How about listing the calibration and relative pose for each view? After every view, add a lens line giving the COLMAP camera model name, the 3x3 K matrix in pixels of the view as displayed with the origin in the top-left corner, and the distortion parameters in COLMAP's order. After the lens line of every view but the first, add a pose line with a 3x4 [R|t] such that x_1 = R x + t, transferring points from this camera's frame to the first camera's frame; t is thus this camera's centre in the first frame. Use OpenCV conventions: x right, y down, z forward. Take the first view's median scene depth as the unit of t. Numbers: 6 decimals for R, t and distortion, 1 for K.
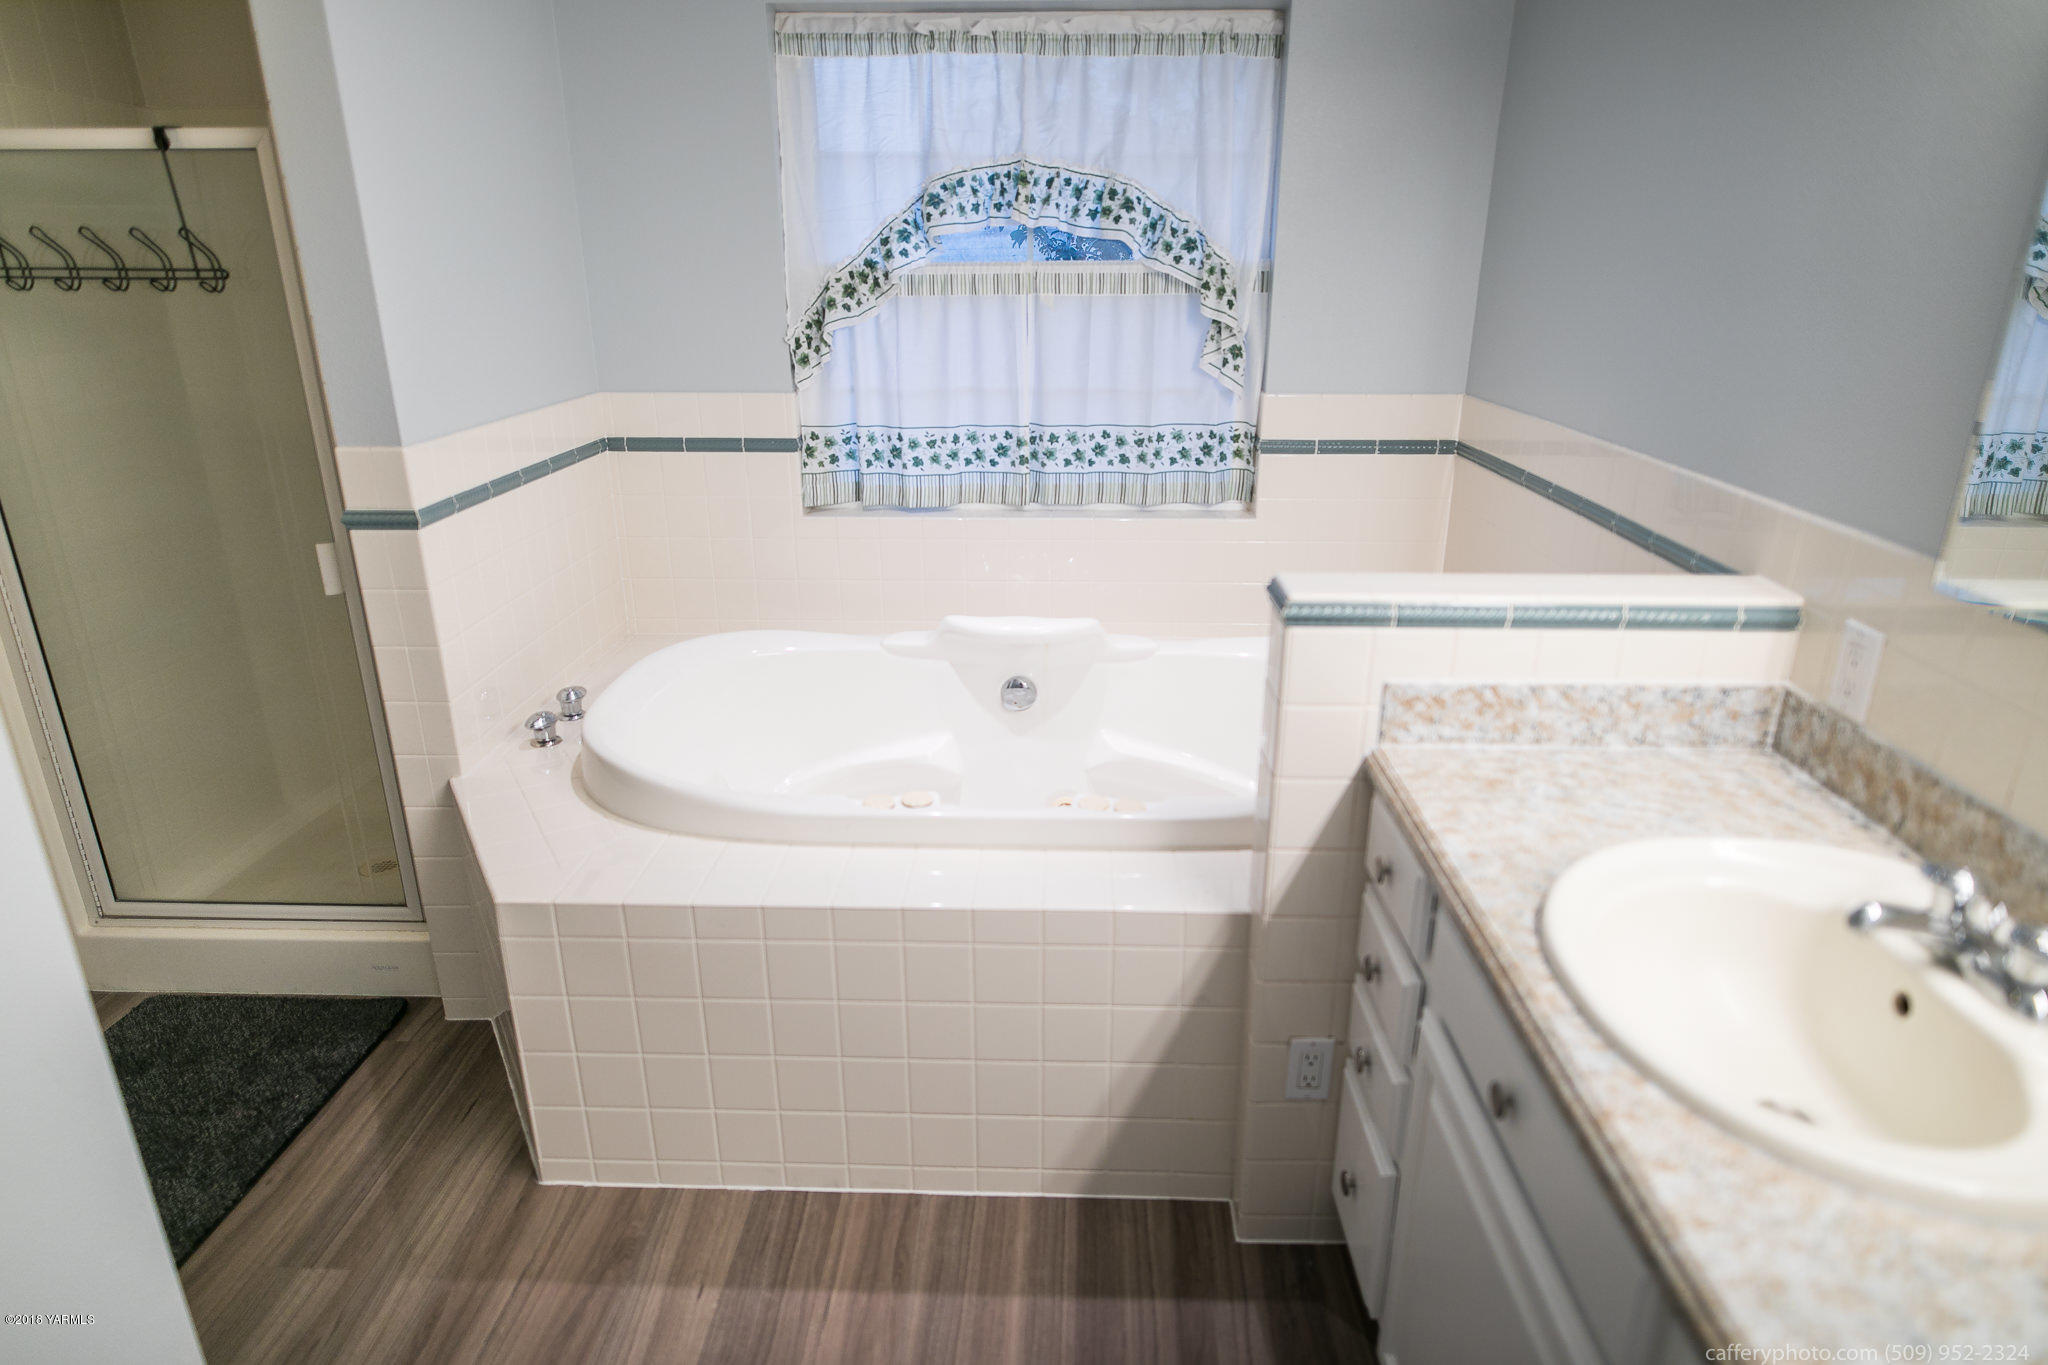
lens RADIAL K [[1191.2, 0, 1030.6], [0, 1191.2, 700.3], [0, 0, 1]] dist [-0.003484, 0.003621]
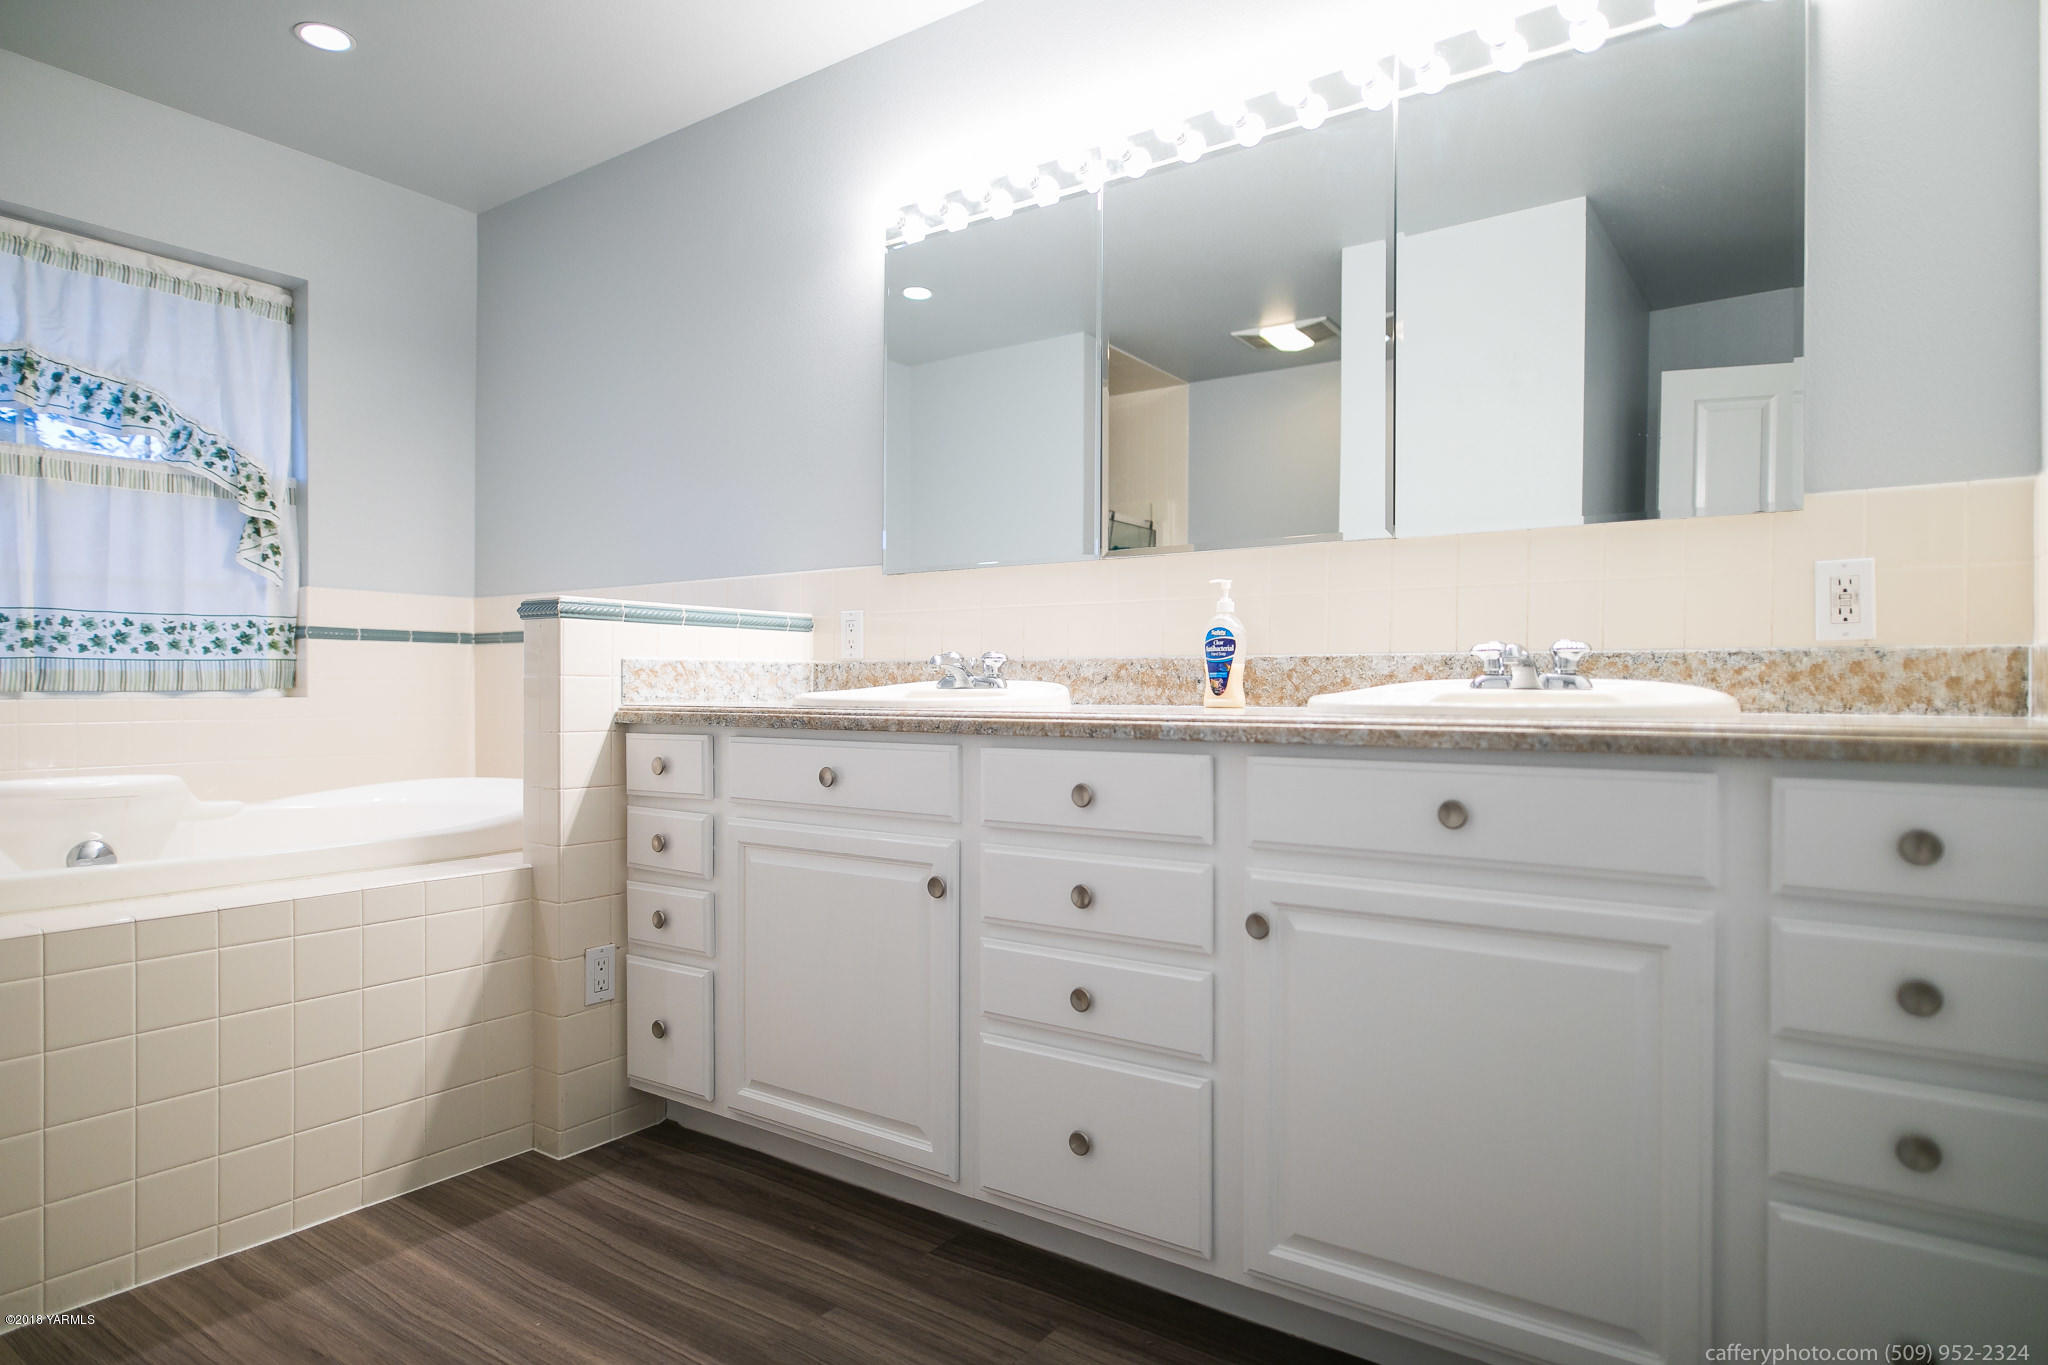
lens RADIAL K [[1191.2, 0, 1030.6], [0, 1191.2, 700.3], [0, 0, 1]] dist [-0.003484, 0.003621]
pose [[0.551088, -0.003172, 0.834441, -0.372322], [0.289347, 0.938676, -0.187524, 0.257709], [-0.782675, 0.344785, 0.518211, -0.090110]]
